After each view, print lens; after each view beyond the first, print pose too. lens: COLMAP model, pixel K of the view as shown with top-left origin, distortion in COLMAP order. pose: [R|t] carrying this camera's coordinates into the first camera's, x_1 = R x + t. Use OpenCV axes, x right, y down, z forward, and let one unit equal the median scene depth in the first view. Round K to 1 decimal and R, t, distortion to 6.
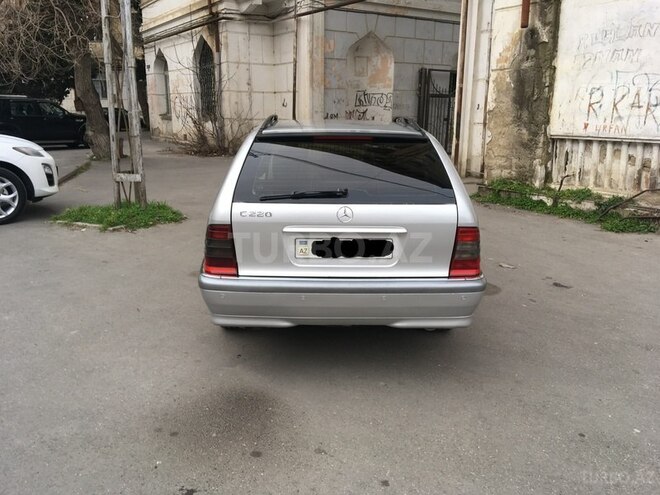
lens RADIAL K [[553.3, 0, 329.6], [0, 553.3, 249.2], [0, 0, 1]] dist [0.103370, -0.151388]
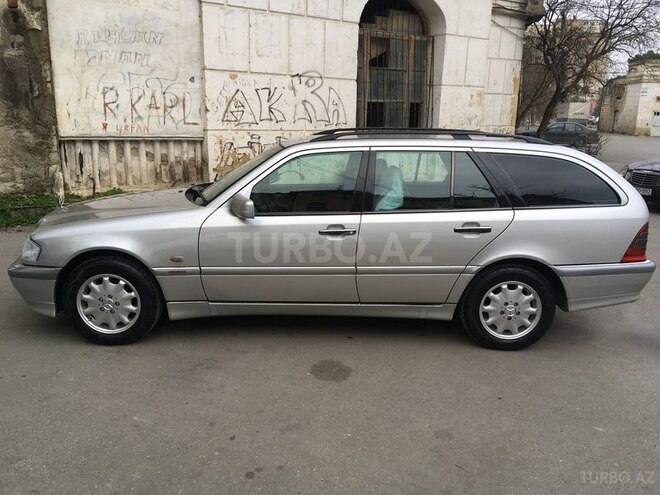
lens RADIAL K [[553.3, 0, 329.6], [0, 553.3, 249.2], [0, 0, 1]] dist [0.103370, -0.151388]
pose [[0.024560, -0.245009, 0.969210, -0.546399], [0.223336, 0.946344, 0.233569, -0.161025], [-0.974432, 0.210723, 0.077961, 0.602393]]
